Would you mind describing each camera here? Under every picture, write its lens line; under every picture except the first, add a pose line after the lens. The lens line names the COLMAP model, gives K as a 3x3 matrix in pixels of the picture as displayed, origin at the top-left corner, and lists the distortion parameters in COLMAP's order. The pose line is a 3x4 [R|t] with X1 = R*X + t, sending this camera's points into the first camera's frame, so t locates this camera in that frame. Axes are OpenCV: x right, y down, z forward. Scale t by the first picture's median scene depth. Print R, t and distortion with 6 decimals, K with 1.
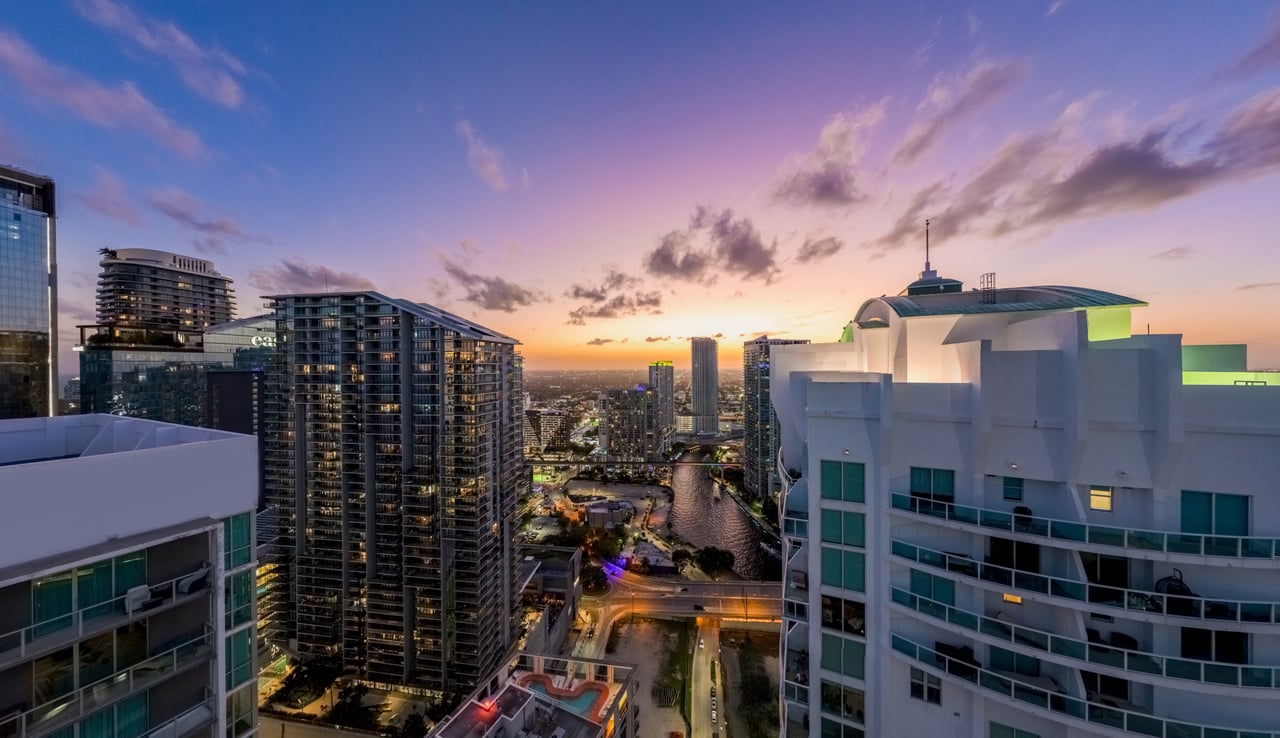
lens RADIAL K [[369.4, 0, 640.0], [0, 369.4, 369.0], [0, 0, 1]] dist [0.000413, -0.000030]
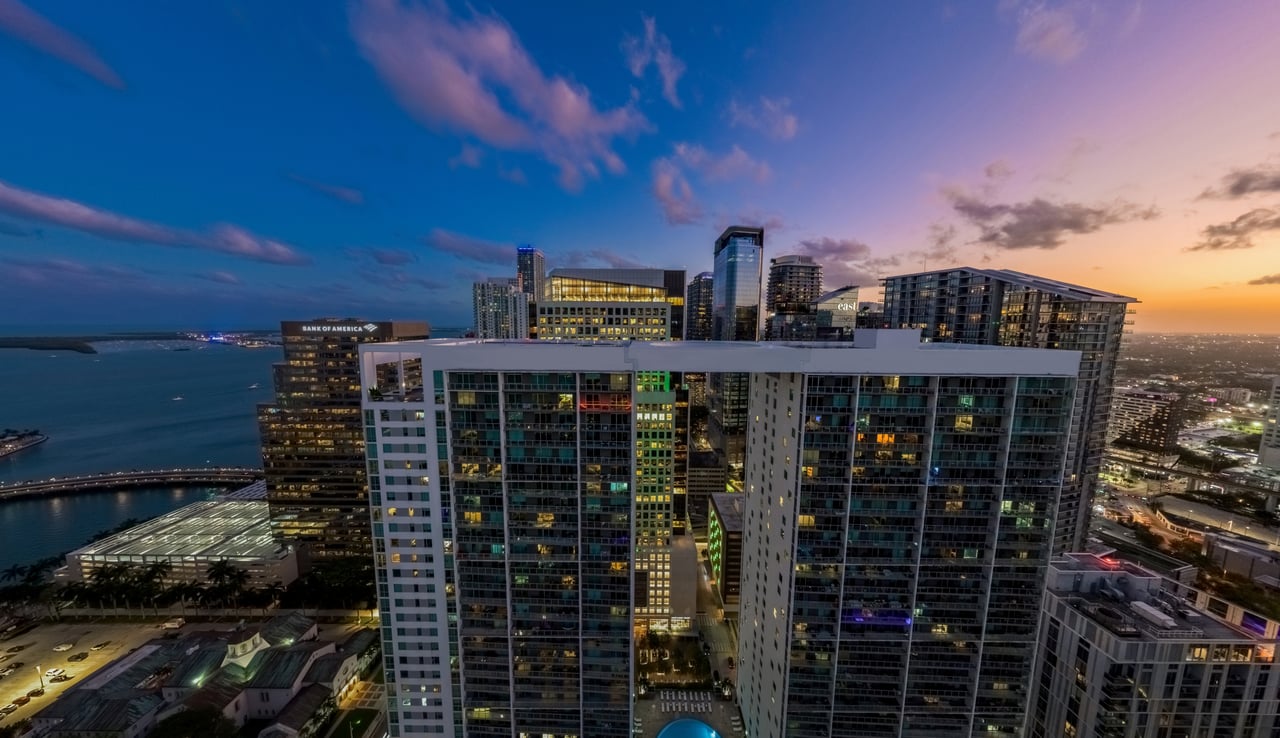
lens RADIAL K [[369.4, 0, 640.0], [0, 369.4, 369.0], [0, 0, 1]] dist [0.000413, -0.000030]
pose [[0.402540, 0.118227, -0.907736, 0.023463], [-0.012406, 0.992238, 0.123731, -0.000420], [0.915318, -0.038546, 0.400883, -0.364306]]
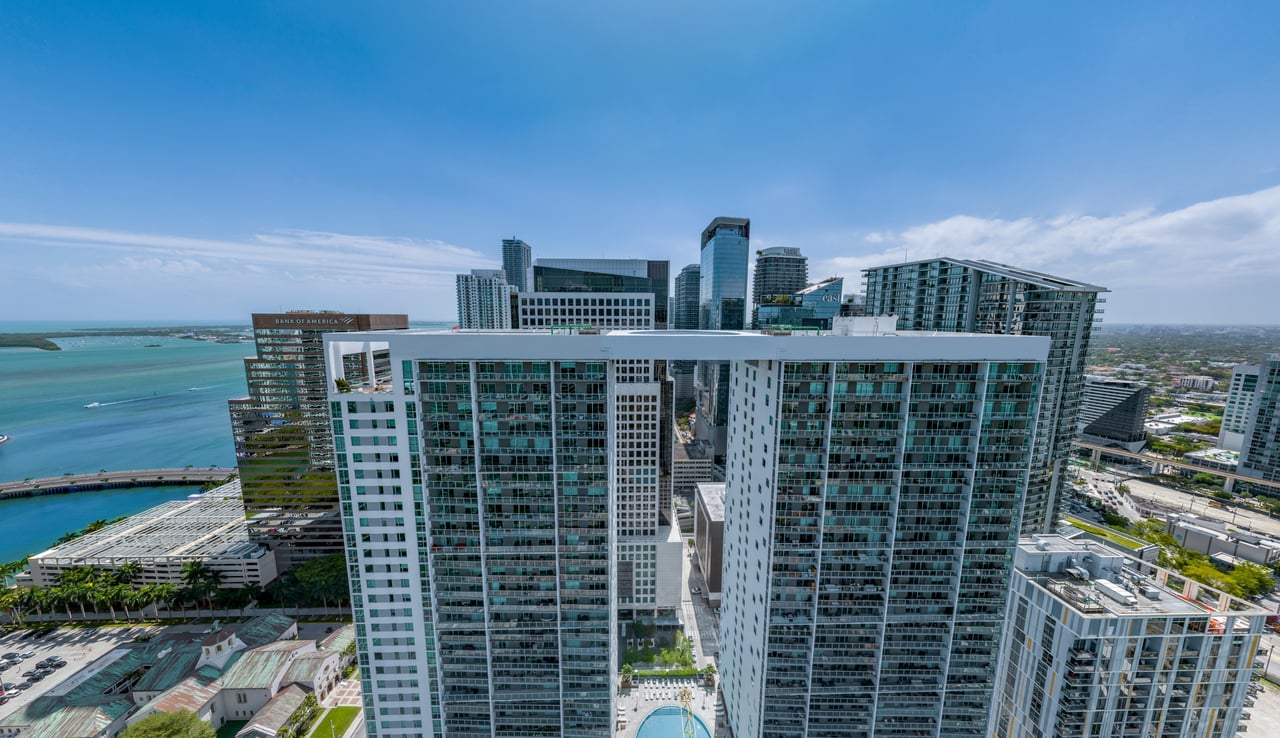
lens RADIAL K [[369.4, 0, 640.0], [0, 369.4, 369.0], [0, 0, 1]] dist [0.000413, -0.000030]
pose [[0.428793, 0.130598, -0.893913, 0.024852], [-0.008536, 0.990037, 0.140547, 0.004557], [0.903363, -0.052635, 0.425636, -0.351823]]
